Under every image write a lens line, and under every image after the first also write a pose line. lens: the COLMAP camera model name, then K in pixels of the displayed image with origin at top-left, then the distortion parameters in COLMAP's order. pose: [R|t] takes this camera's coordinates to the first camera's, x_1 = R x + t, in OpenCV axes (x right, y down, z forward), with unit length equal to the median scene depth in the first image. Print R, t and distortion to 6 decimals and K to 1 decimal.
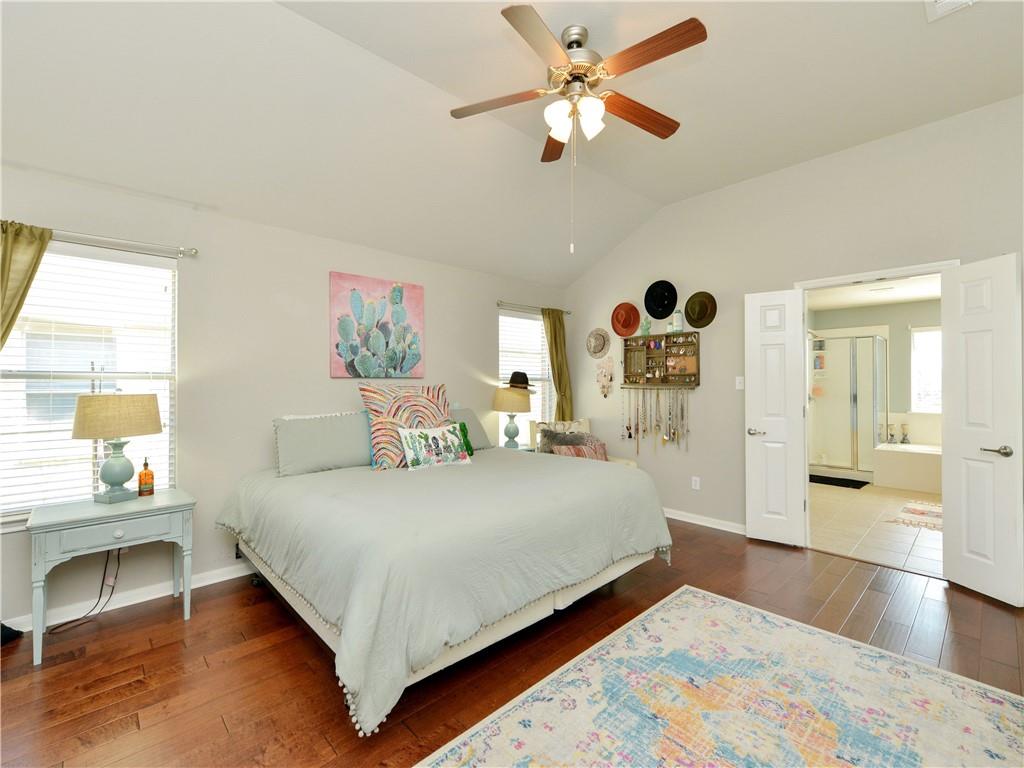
lens RADIAL K [[448.4, 0, 513.3], [0, 448.4, 382.8], [0, 0, 1]] dist [0.004146, -0.000933]
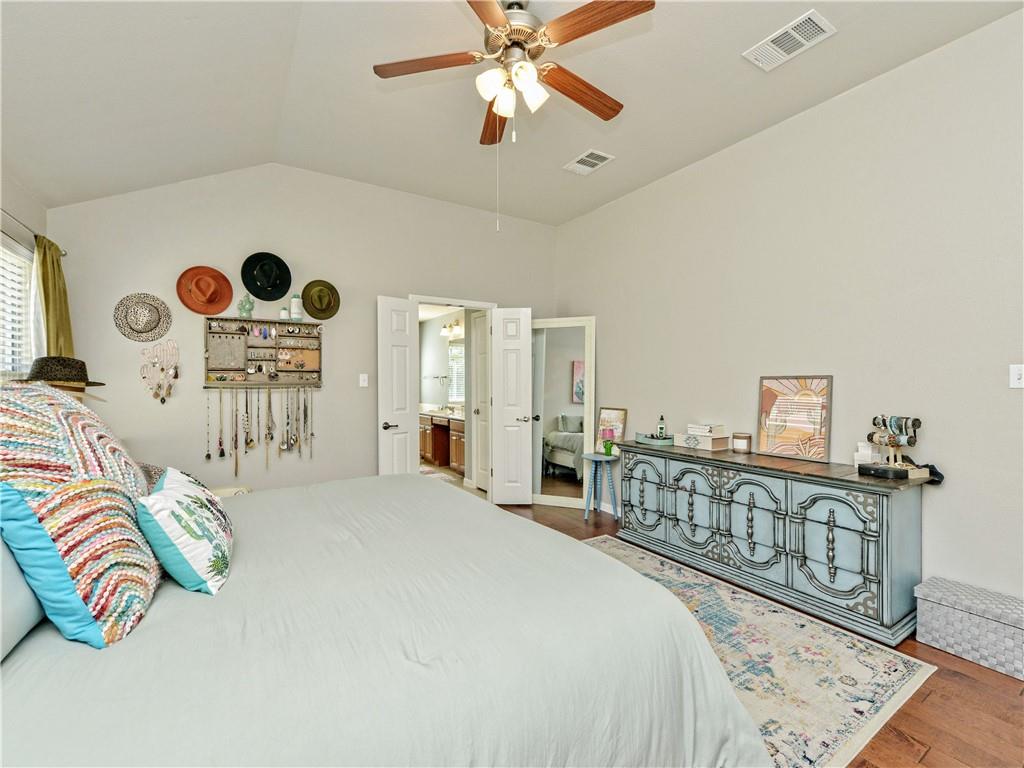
lens RADIAL K [[448.4, 0, 514.6], [0, 448.4, 383.0], [0, 0, 1]] dist [0.004146, -0.000933]
pose [[0.190300, -0.004604, 0.981715, -0.382789], [0.001470, 0.999989, 0.004405, 0.002147], [-0.981725, 0.000605, 0.190304, 0.422163]]
